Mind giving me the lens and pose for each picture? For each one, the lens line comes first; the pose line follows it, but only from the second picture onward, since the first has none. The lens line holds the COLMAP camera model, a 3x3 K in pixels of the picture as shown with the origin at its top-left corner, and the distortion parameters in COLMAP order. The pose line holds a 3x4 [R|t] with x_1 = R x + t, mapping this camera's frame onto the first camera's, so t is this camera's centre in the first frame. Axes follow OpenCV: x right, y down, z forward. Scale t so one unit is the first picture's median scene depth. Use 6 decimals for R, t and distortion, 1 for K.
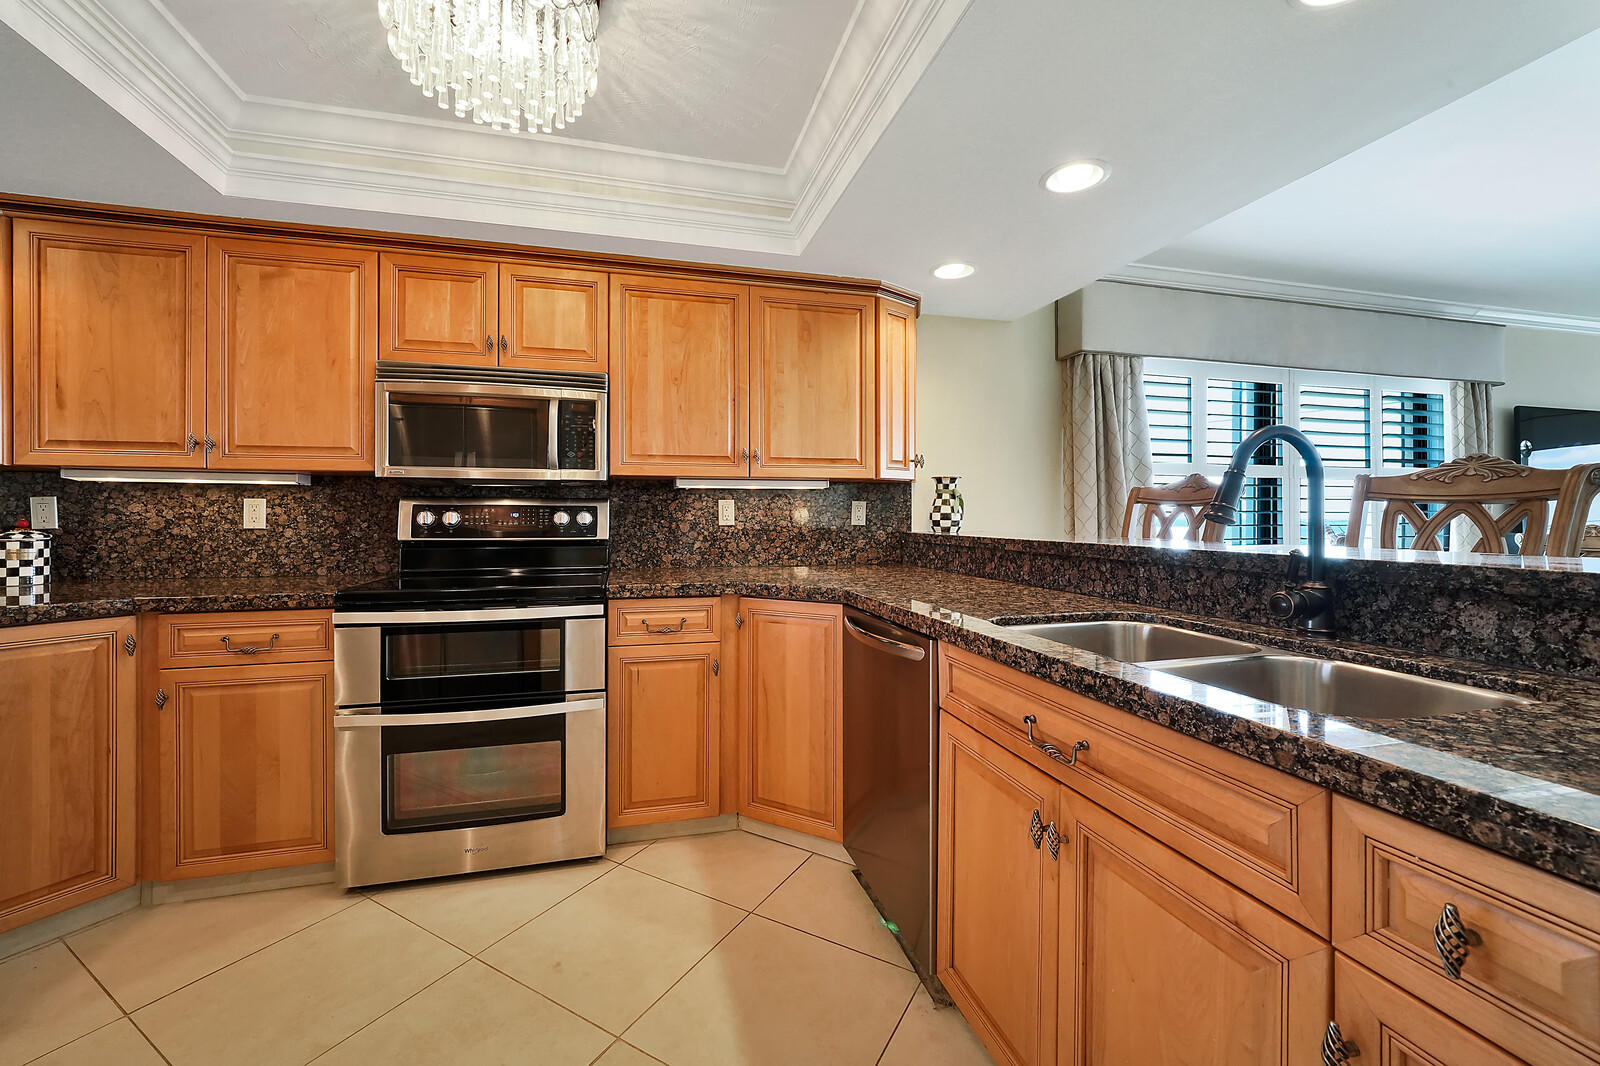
lens RADIAL K [[645.7, 0, 794.9], [0, 645.7, 516.0], [0, 0, 1]] dist [-0.001338, -0.000110]
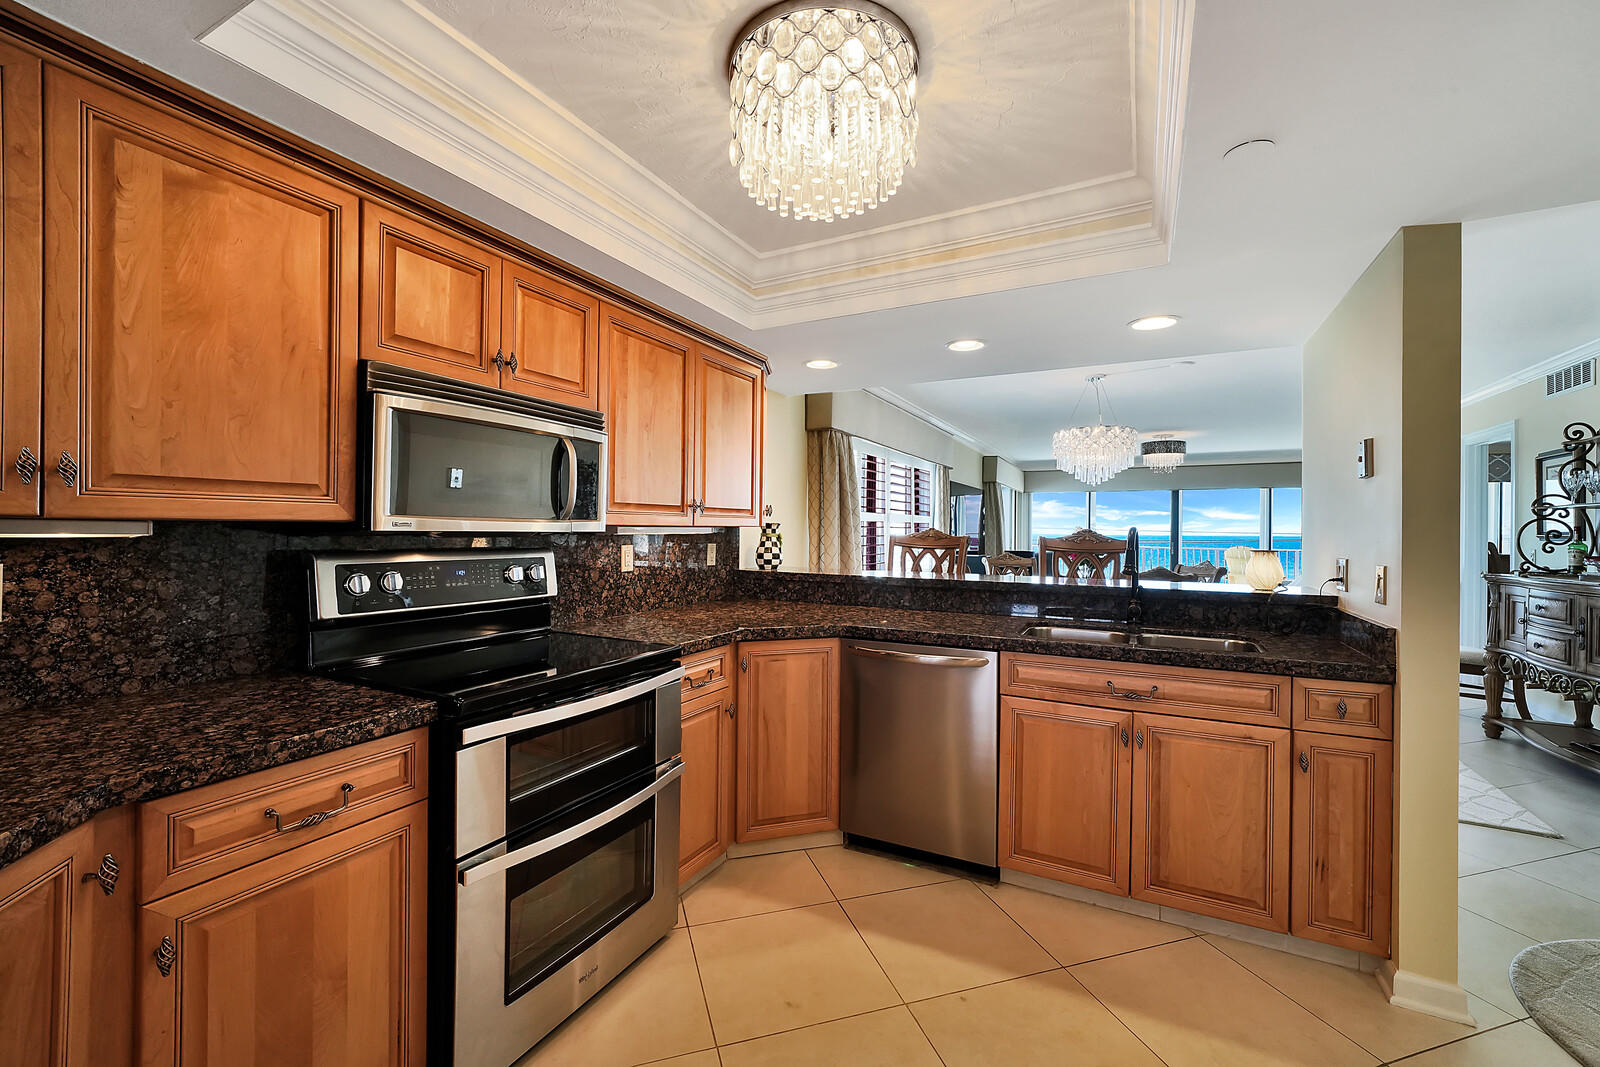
lens RADIAL K [[657.5, 0, 802.0], [0, 657.5, 531.6], [0, 0, 1]] dist [-0.000205, 0.000018]
pose [[0.672117, 0.004111, 0.740433, -0.772915], [-0.009382, 0.999952, 0.002964, -0.059368], [-0.740385, -0.008939, 0.672123, 0.172981]]
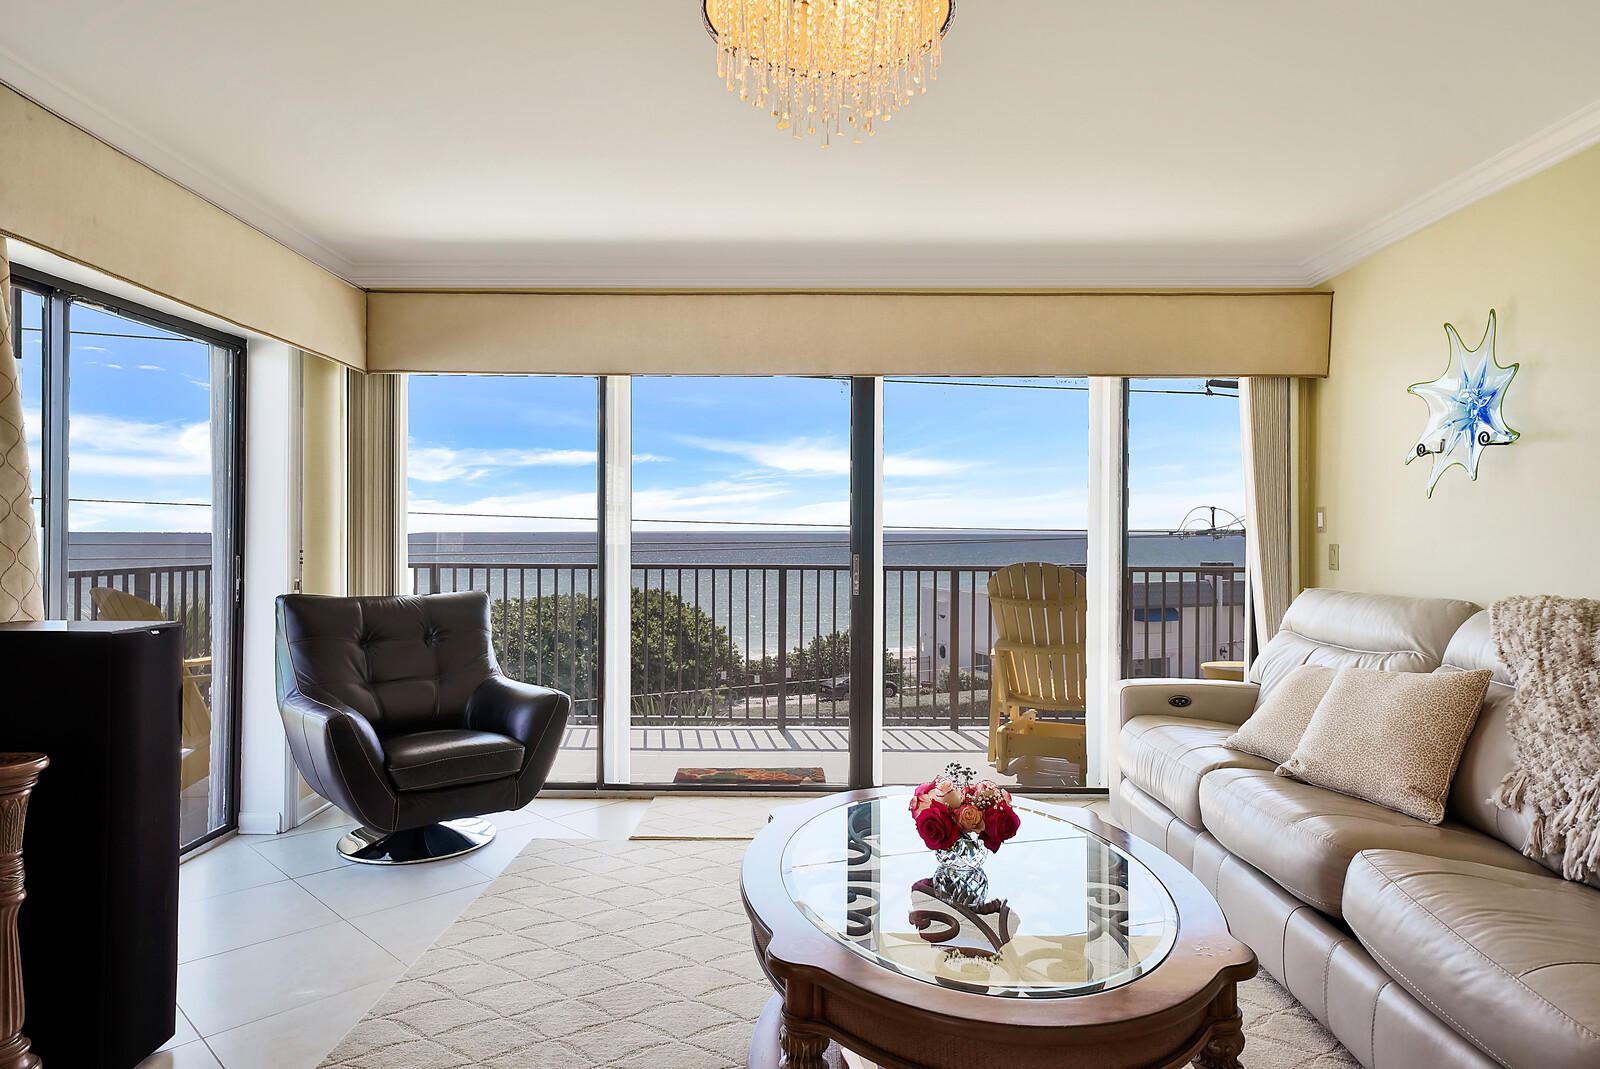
lens RADIAL K [[951.0, 0, 791.7], [0, 951.0, 530.0], [0, 0, 1]] dist [0.023561, 0.001477]
pose [[0.264399, 0.001191, 0.964413, 2.074978], [-0.006474, 0.999979, 0.000540, -0.046494], [-0.964392, -0.006387, 0.264401, 0.864140]]
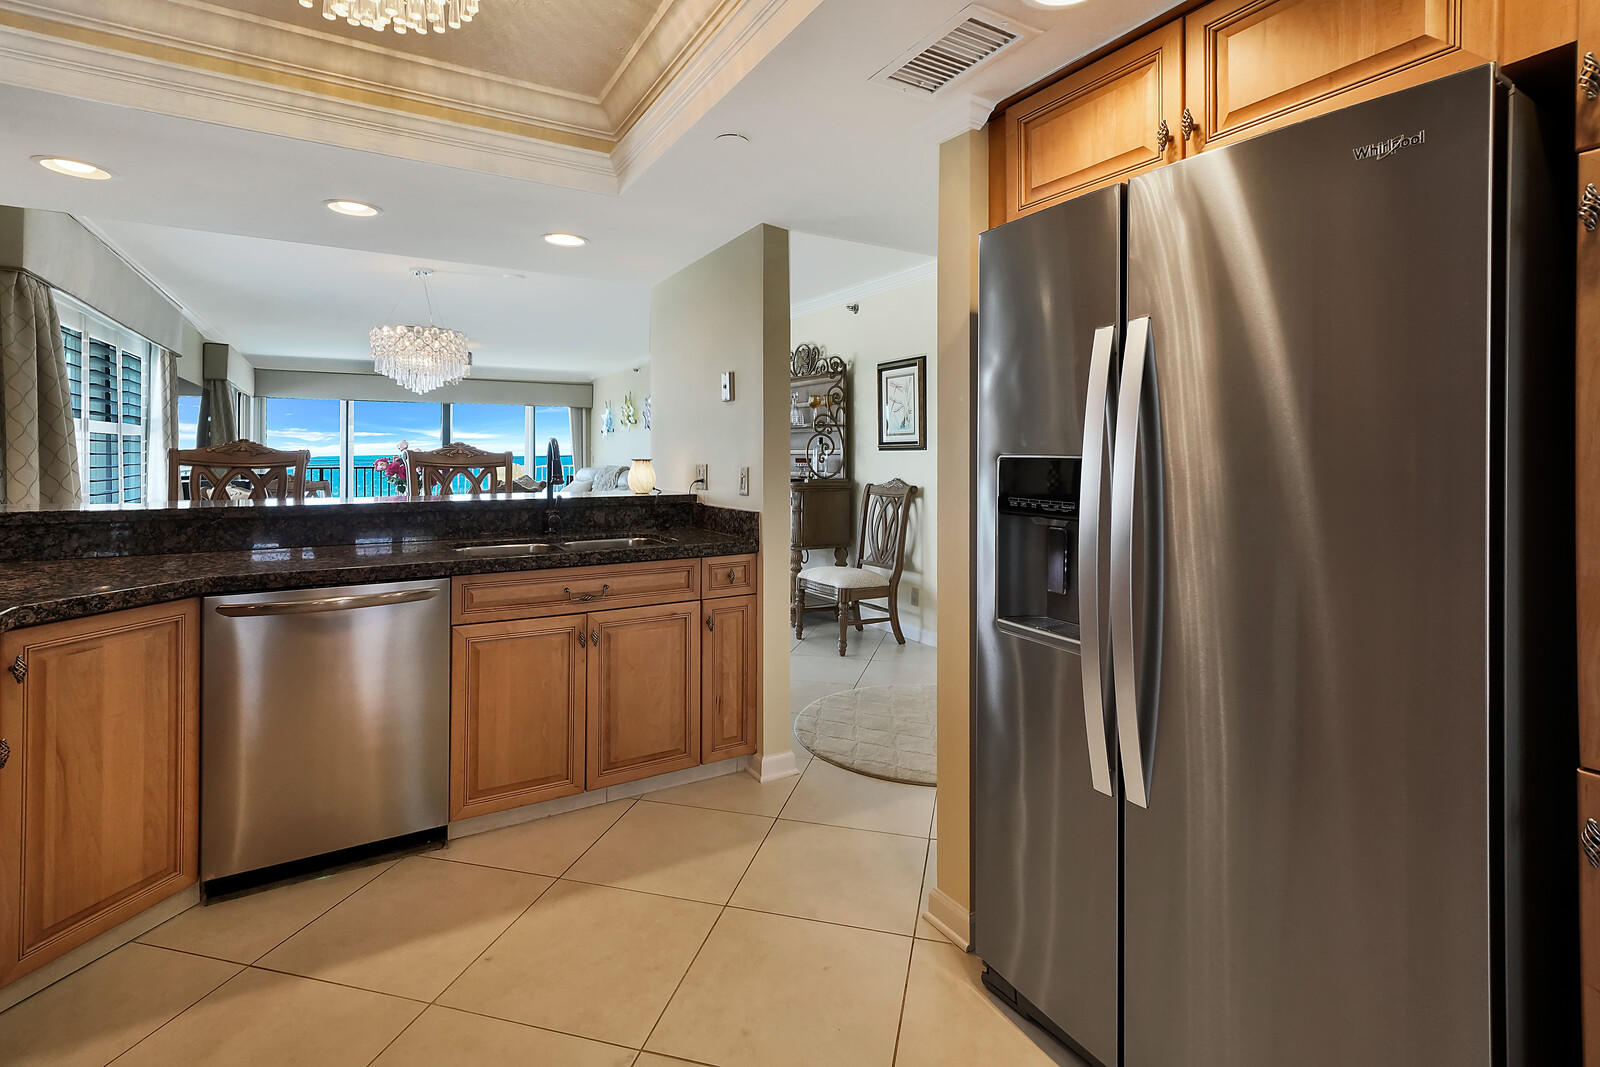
lens RADIAL K [[752.9, 0, 796.5], [0, 752.9, 453.4], [0, 0, 1]] dist [0.012143, 0.000038]
pose [[-0.270641, 0.000006, 0.962680, -0.920377], [-0.004116, 0.999991, -0.001163, -0.043702], [-0.962672, -0.004277, -0.270638, 0.439144]]
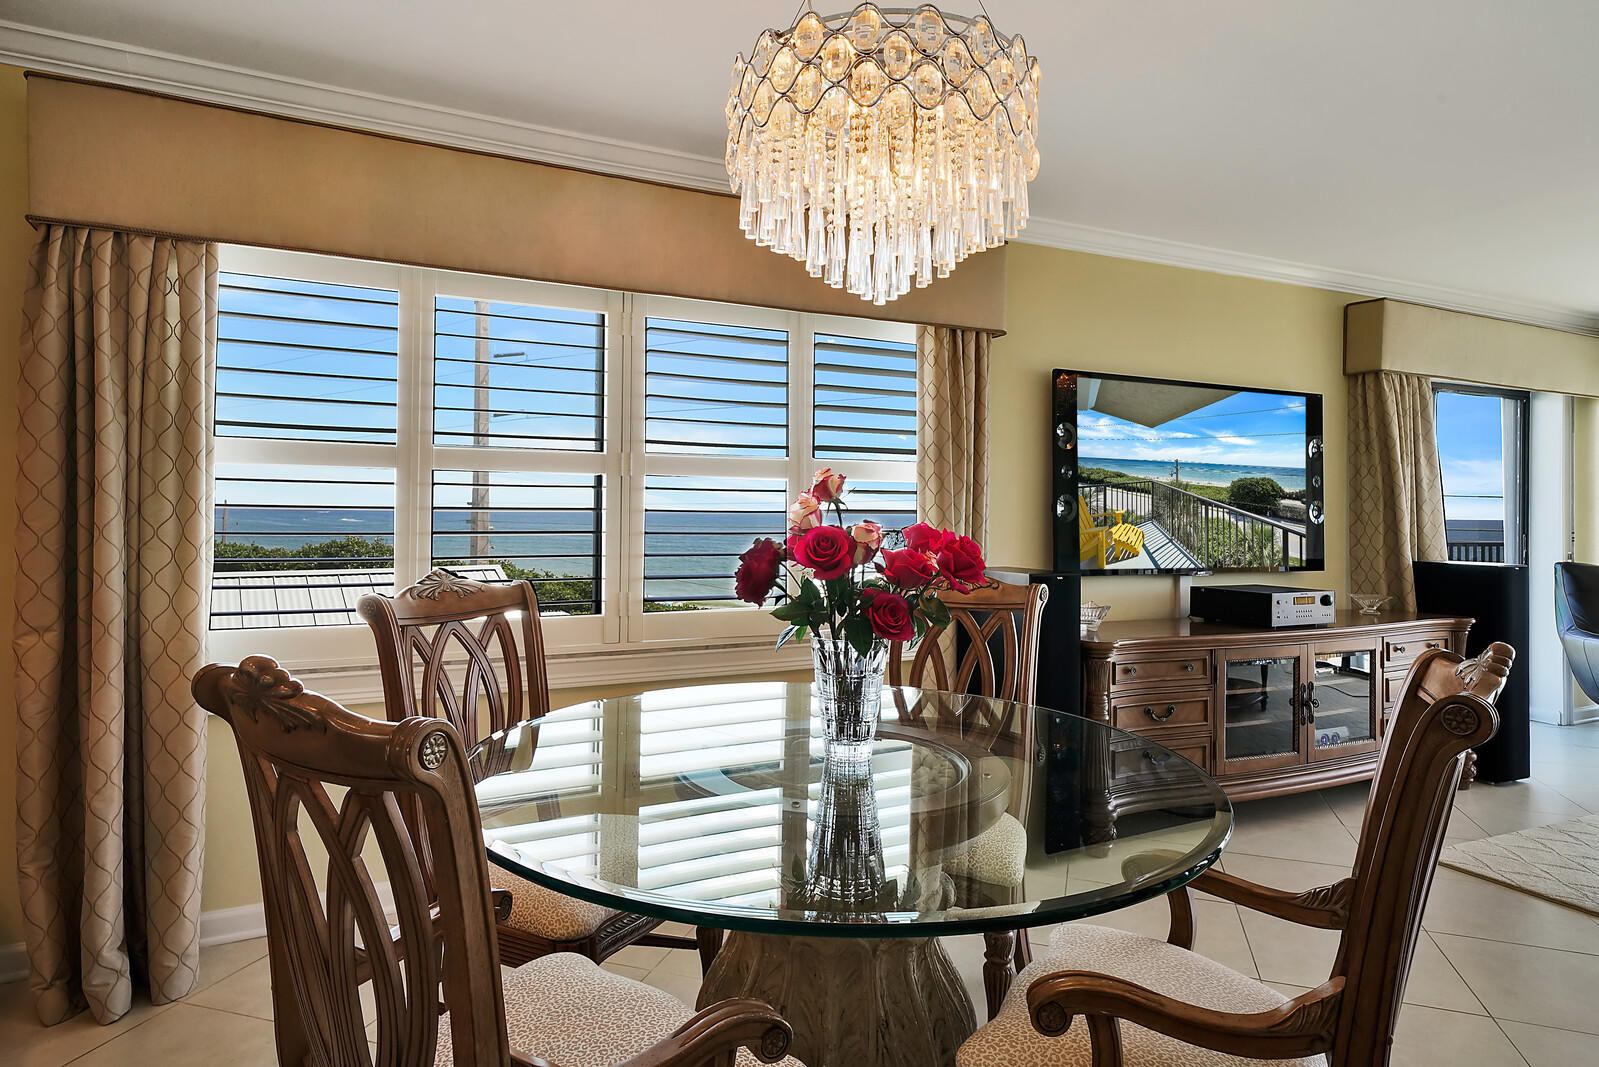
lens RADIAL K [[952.5, 0, 796.8], [0, 952.5, 490.9], [0, 0, 1]] dist [0.005794, 0.016649]
pose [[0.978999, 0.014171, 0.203374, 1.102036], [-0.011236, 0.999816, -0.015578, -0.049528], [-0.203557, 0.012966, 0.978977, 0.188858]]
